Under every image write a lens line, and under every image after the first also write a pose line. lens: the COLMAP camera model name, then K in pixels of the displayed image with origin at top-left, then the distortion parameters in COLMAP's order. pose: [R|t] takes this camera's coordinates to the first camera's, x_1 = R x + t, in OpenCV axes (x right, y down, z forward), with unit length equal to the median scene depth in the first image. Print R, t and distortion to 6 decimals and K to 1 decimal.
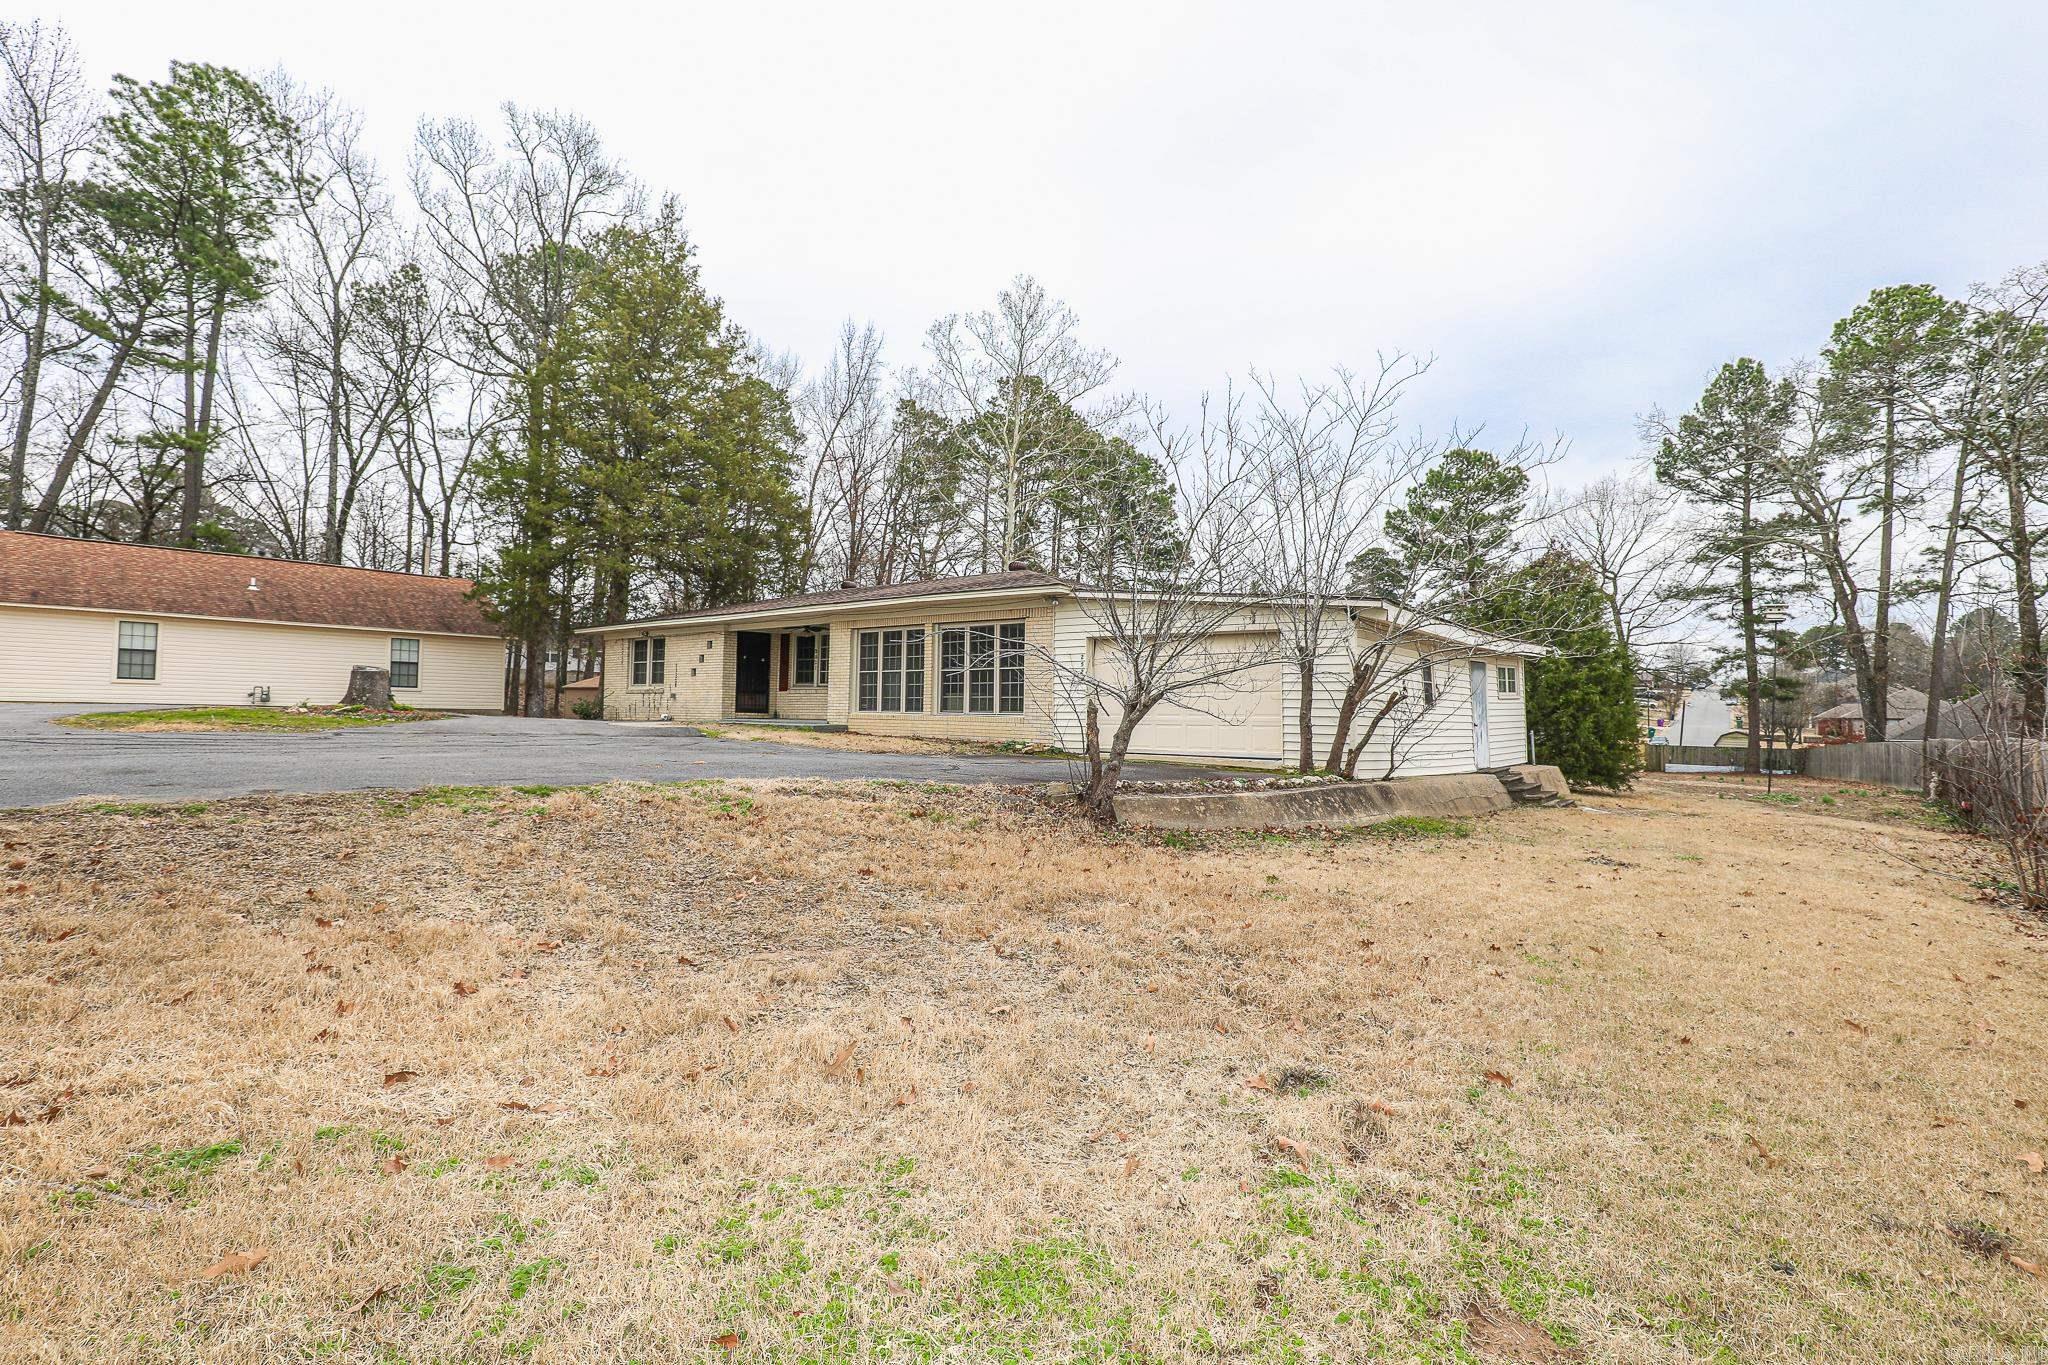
lens RADIAL K [[955.0, 0, 1024.5], [0, 955.0, 673.5], [0, 0, 1]] dist [-0.022250, 0.004055]
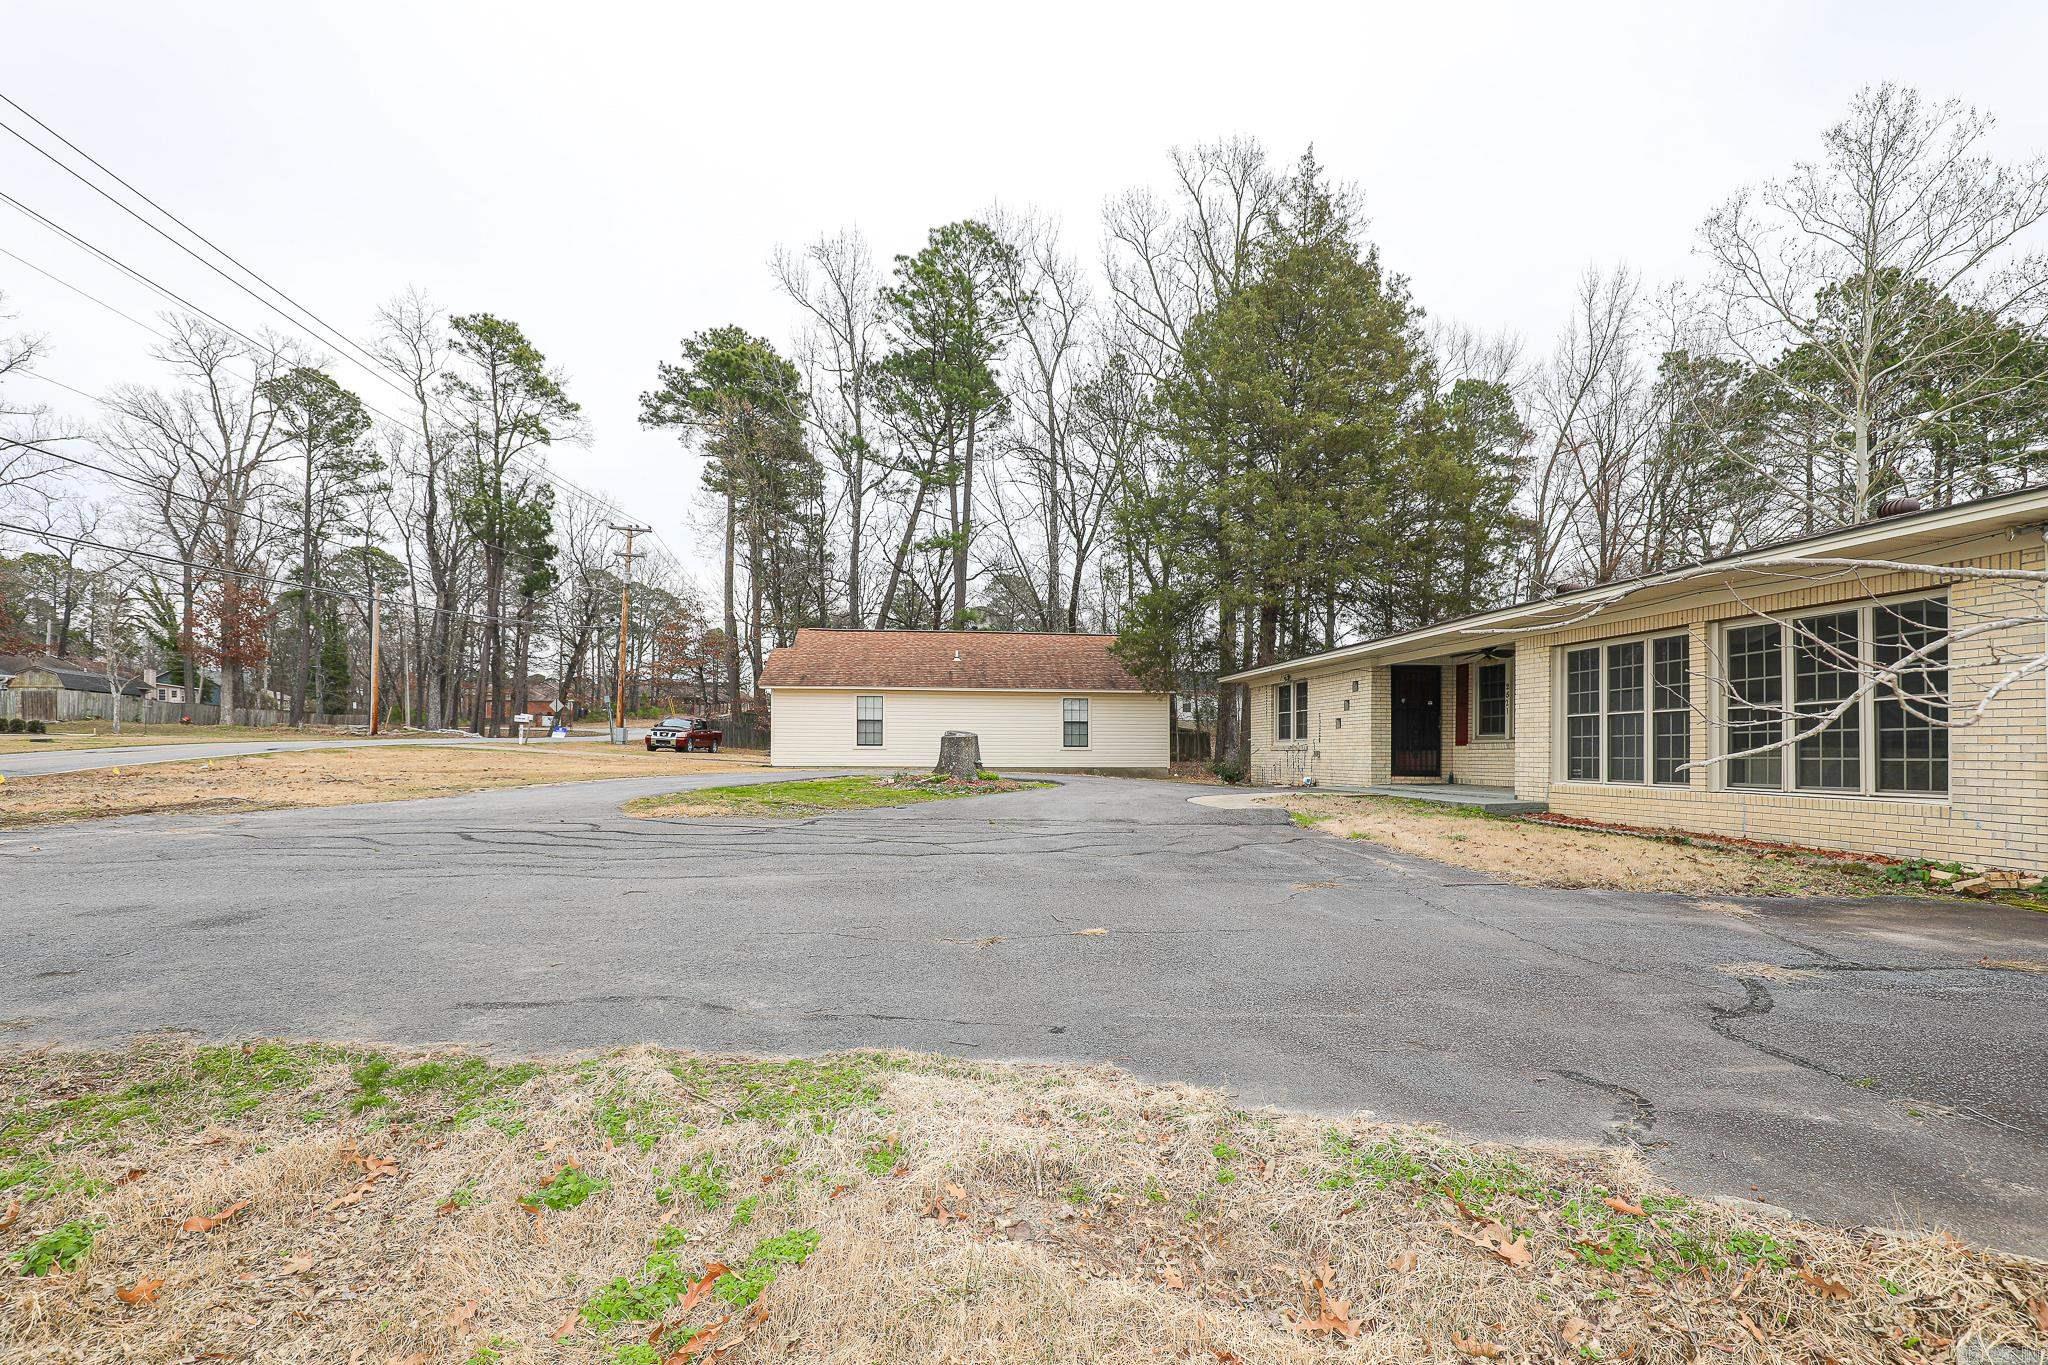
lens RADIAL K [[955.0, 0, 1025.0], [0, 955.0, 739.3], [0, 0, 1]] dist [-0.022250, 0.004055]
pose [[0.737995, -0.022862, -0.674419, -0.008854], [0.036987, 0.999294, 0.006598, -0.001603], [0.673792, -0.029814, 0.738320, 0.141055]]
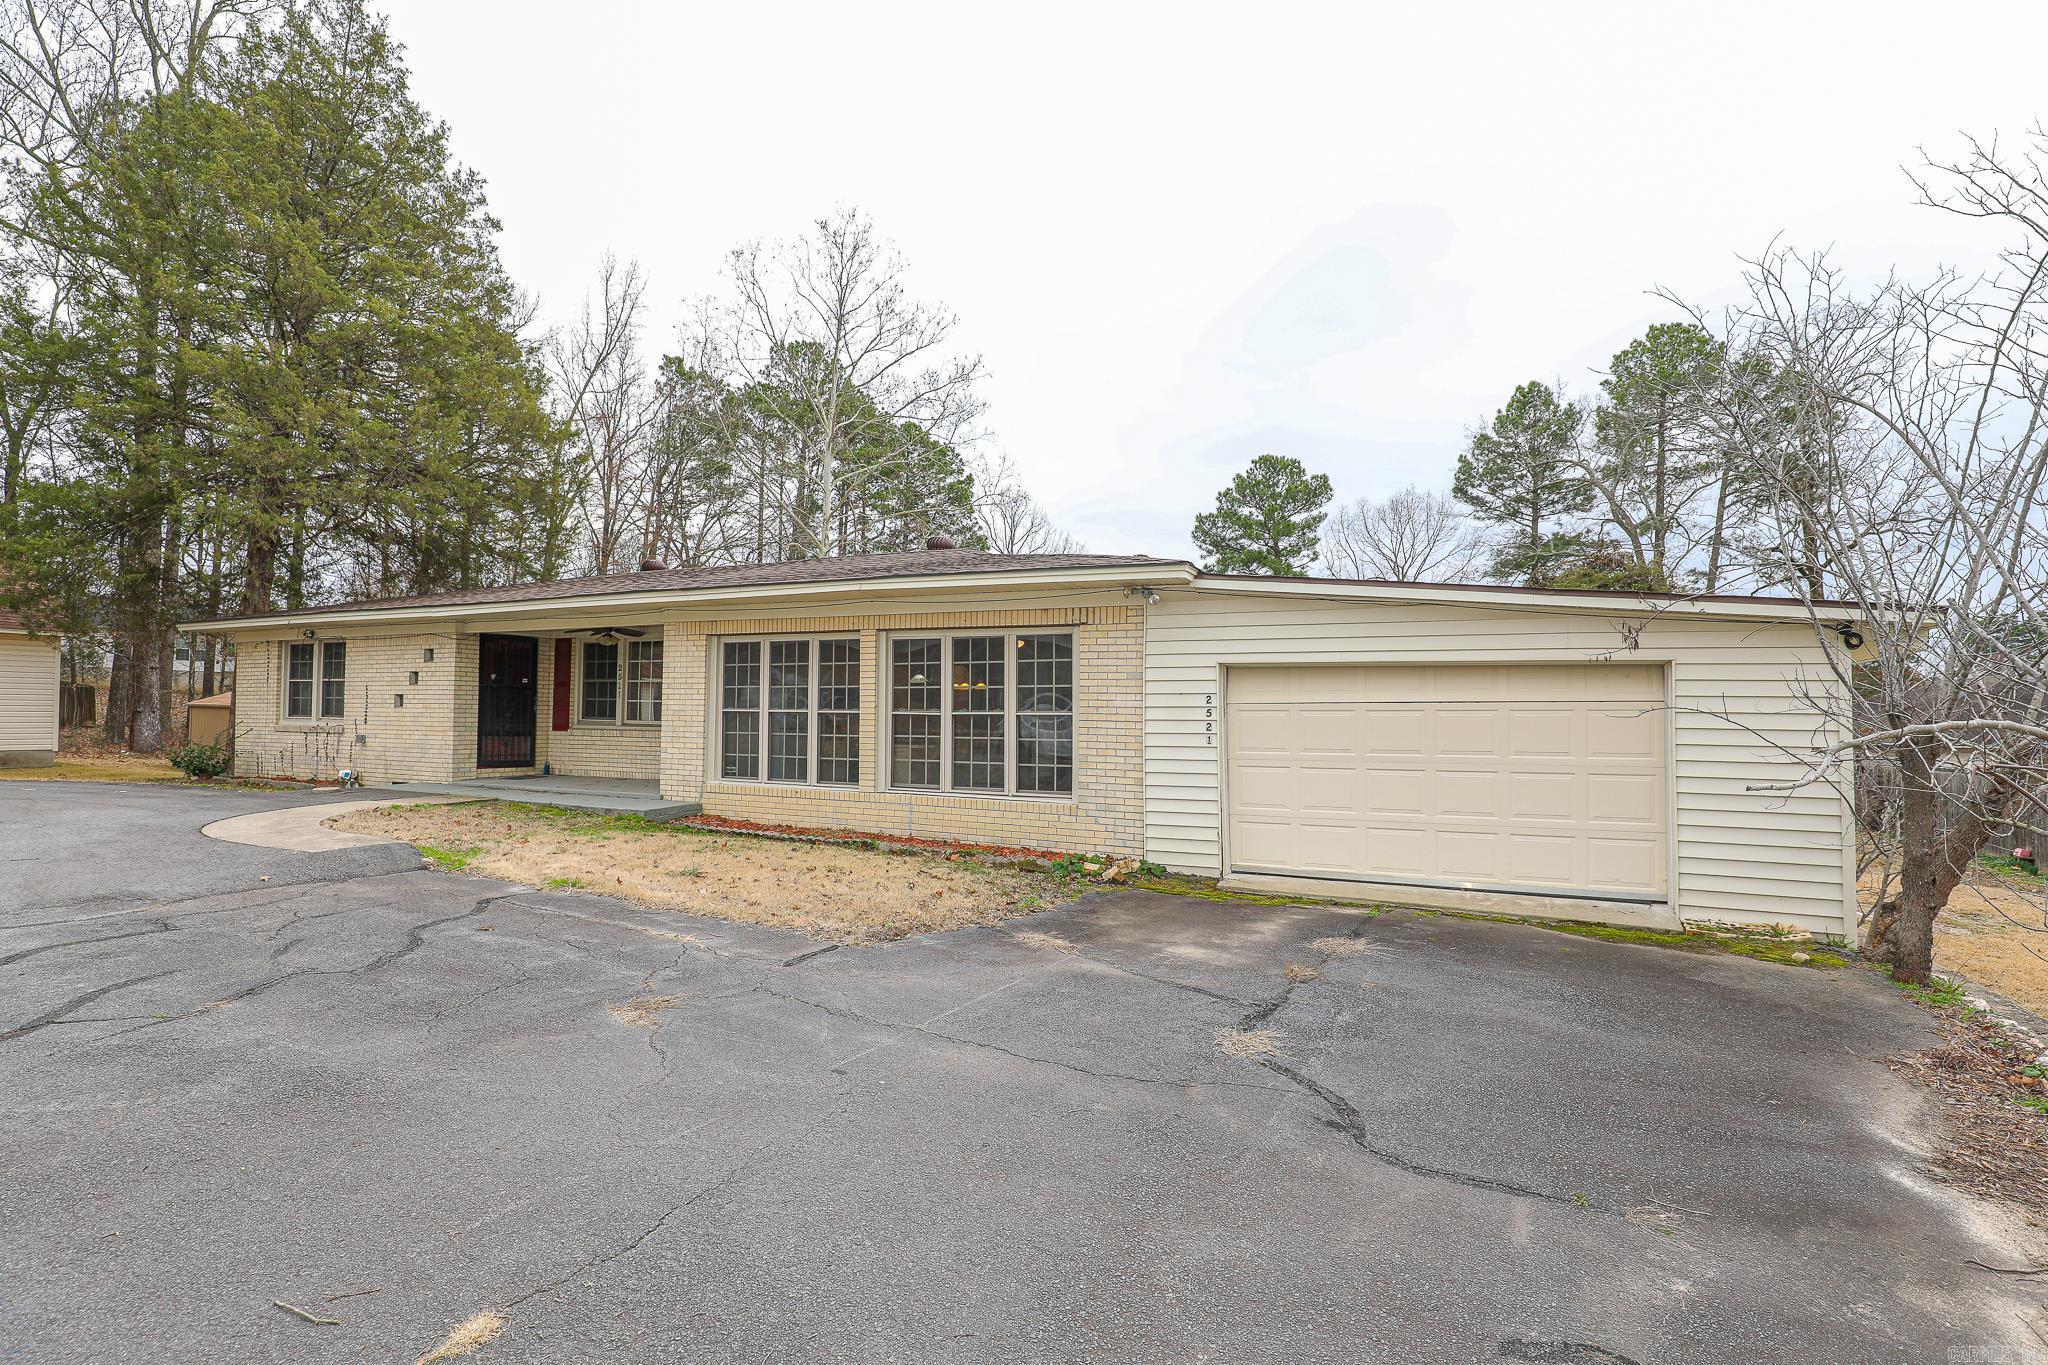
lens RADIAL K [[955.0, 0, 1020.5], [0, 955.0, 685.2], [0, 0, 1]] dist [-0.022250, 0.004055]
pose [[0.968197, 0.003630, 0.250164, -0.063377], [-0.006648, 0.999915, 0.011221, -0.010892], [-0.250102, -0.012527, 0.968138, 0.175090]]
